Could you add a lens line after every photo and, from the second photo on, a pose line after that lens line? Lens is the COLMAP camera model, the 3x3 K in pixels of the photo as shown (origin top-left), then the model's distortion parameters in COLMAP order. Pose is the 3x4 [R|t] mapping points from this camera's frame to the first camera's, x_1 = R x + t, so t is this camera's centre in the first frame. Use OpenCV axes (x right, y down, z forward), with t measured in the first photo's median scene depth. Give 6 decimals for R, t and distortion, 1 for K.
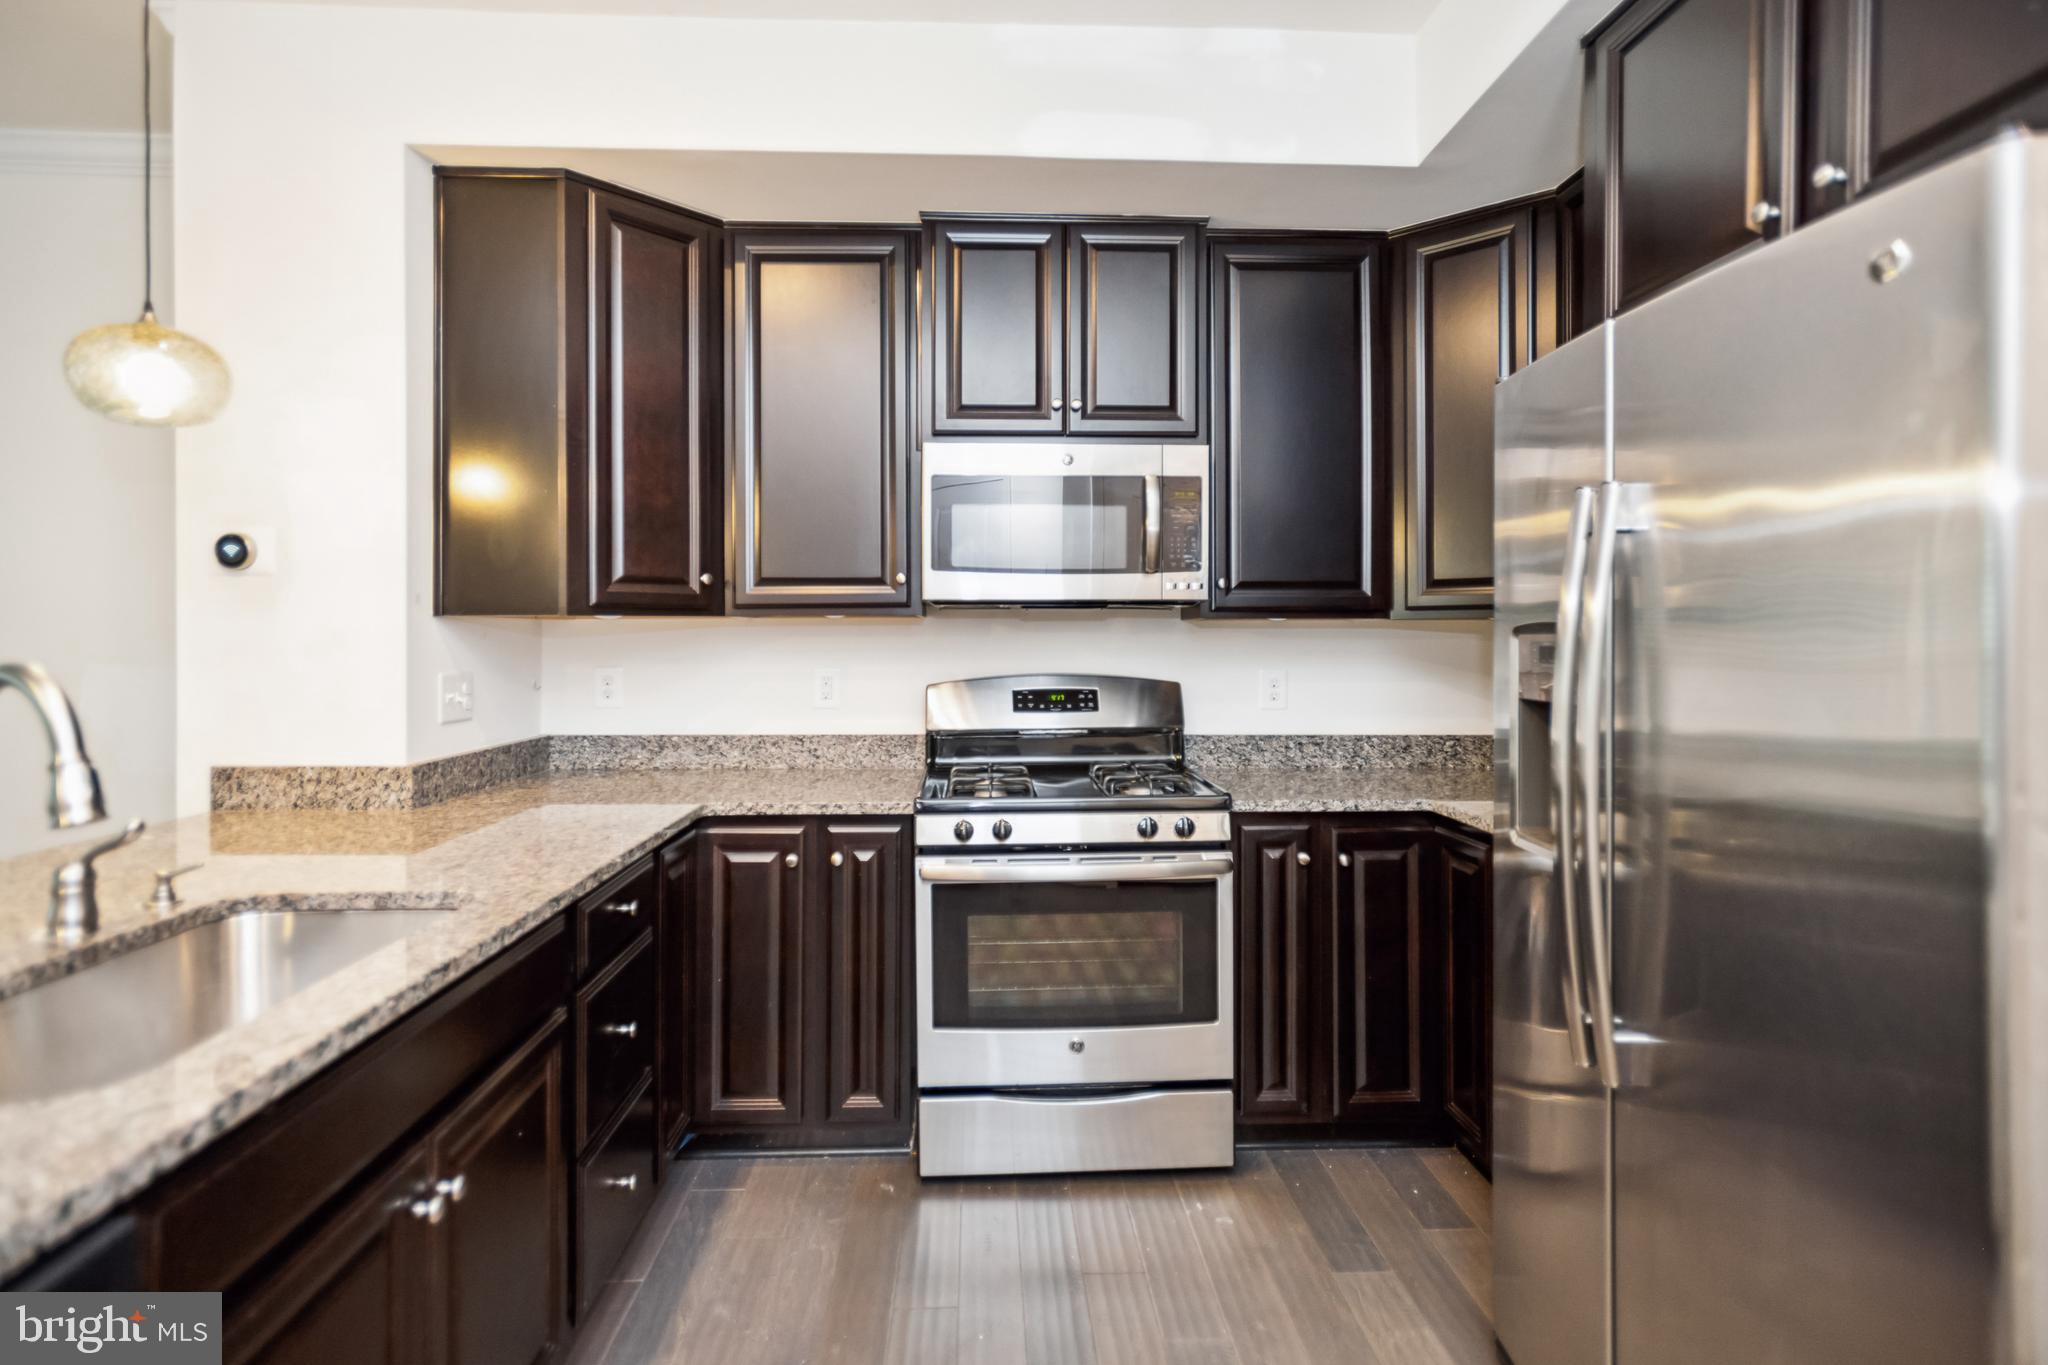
lens RADIAL K [[1020.6, 0, 1025.3], [0, 1020.6, 646.5], [0, 0, 1]] dist [-0.000852, 0.001558]
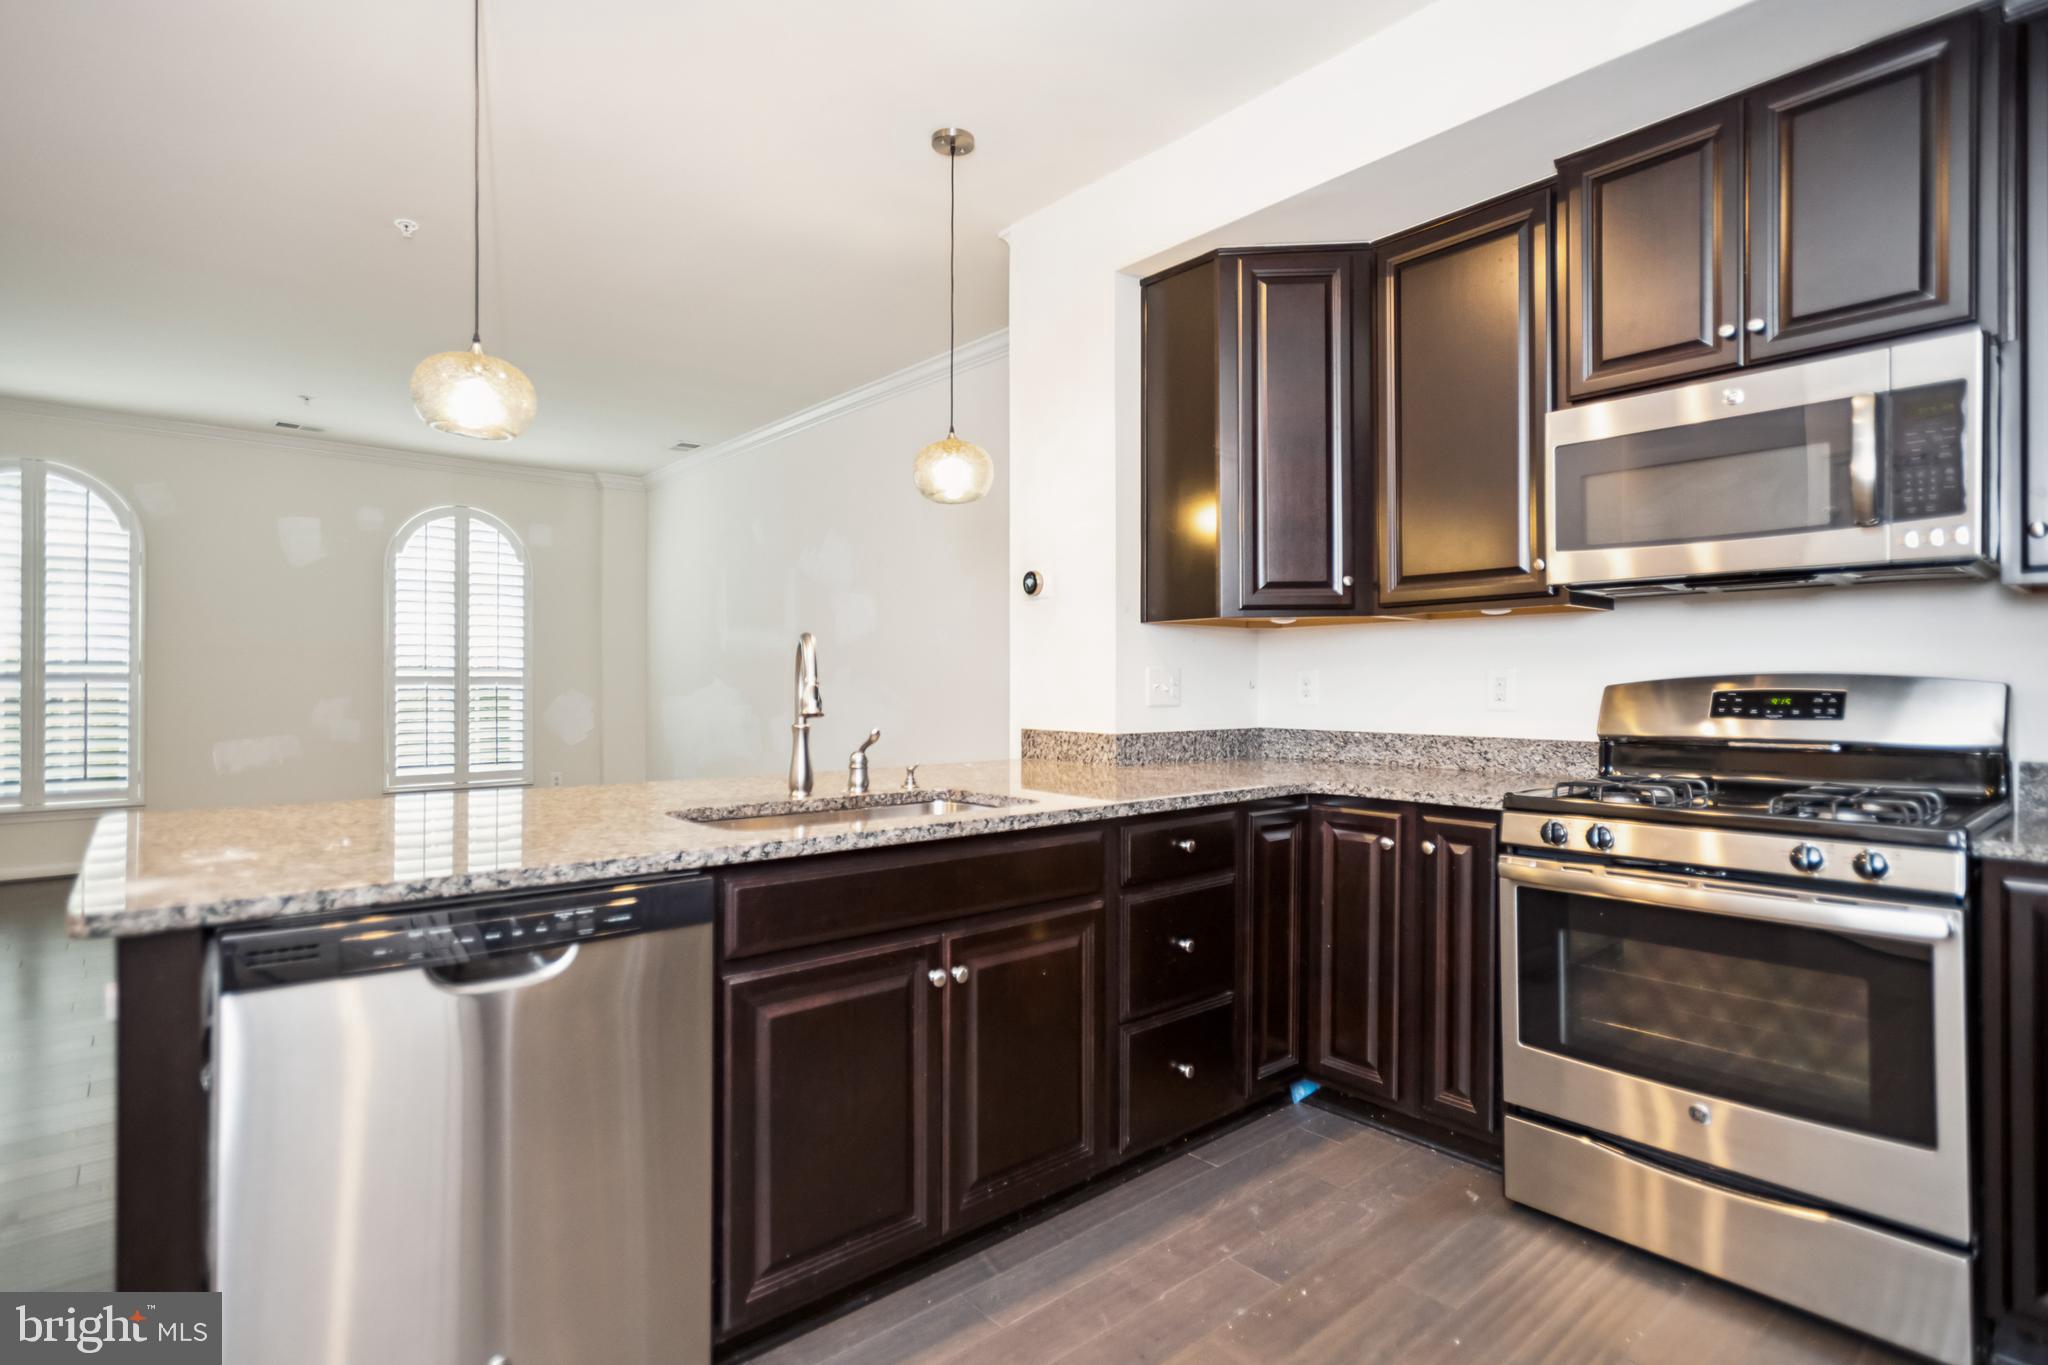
lens RADIAL K [[994.1, 0, 993.8], [0, 994.1, 678.2], [0, 0, 1]] dist [0.003935, 0.002087]
pose [[0.623796, 0.001927, -0.781584, 0.308375], [-0.008200, 0.999958, -0.004079, 0.049169], [0.781544, 0.008954, 0.623786, 0.058345]]
